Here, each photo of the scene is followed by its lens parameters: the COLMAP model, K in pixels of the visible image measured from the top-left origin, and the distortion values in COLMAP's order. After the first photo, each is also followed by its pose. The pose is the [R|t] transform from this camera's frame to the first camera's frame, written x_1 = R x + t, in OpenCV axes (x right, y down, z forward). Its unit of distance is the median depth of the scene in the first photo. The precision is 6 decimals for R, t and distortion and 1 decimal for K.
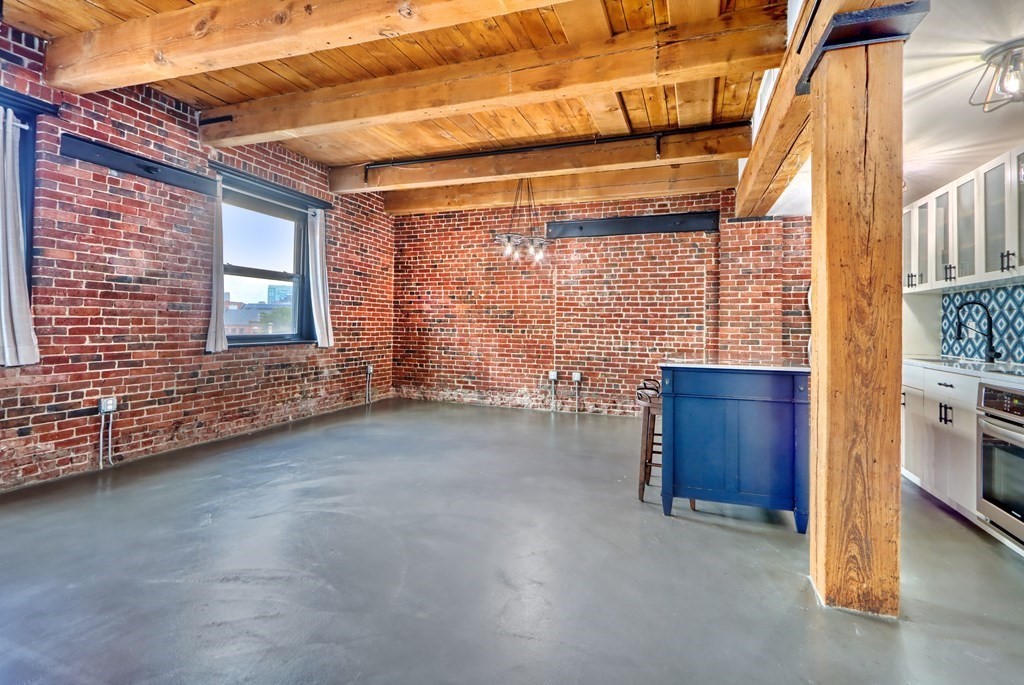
lens RADIAL K [[495.6, 0, 507.5], [0, 495.6, 313.4], [0, 0, 1]] dist [-0.000958, -0.001359]
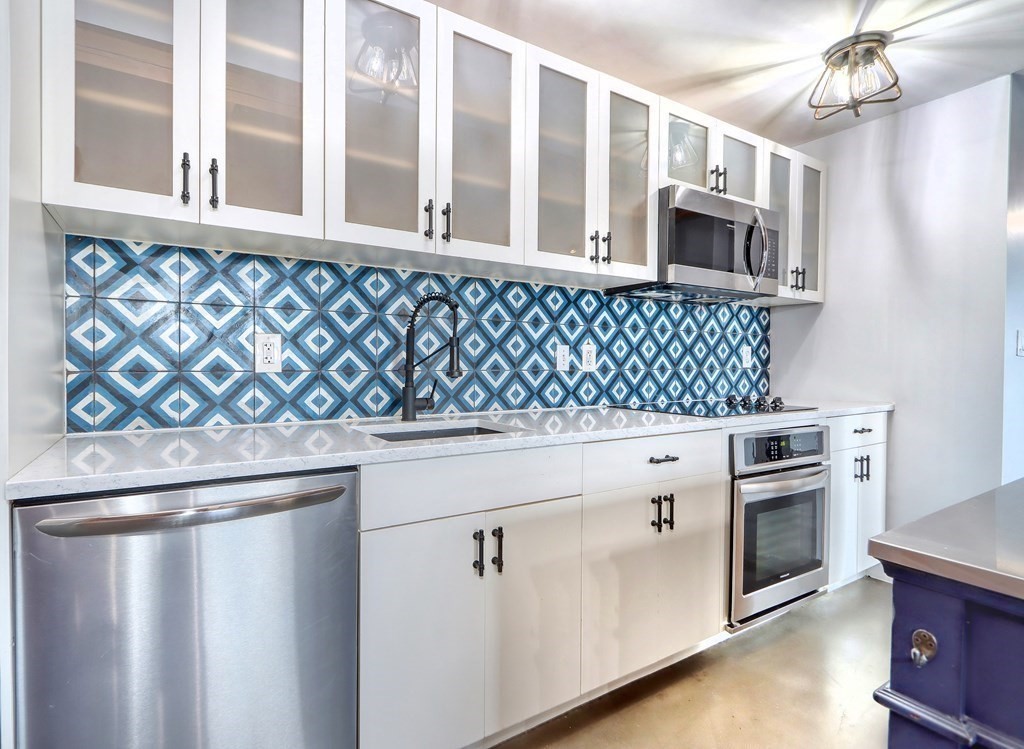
lens RADIAL K [[525.6, 0, 490.8], [0, 525.6, 369.6], [0, 0, 1]] dist [-0.002609, -0.000270]
pose [[-0.781618, -0.031696, 0.622952, 0.432203], [-0.031681, 0.999436, 0.011101, 0.028663], [-0.622953, -0.011059, -0.782181, 1.003239]]
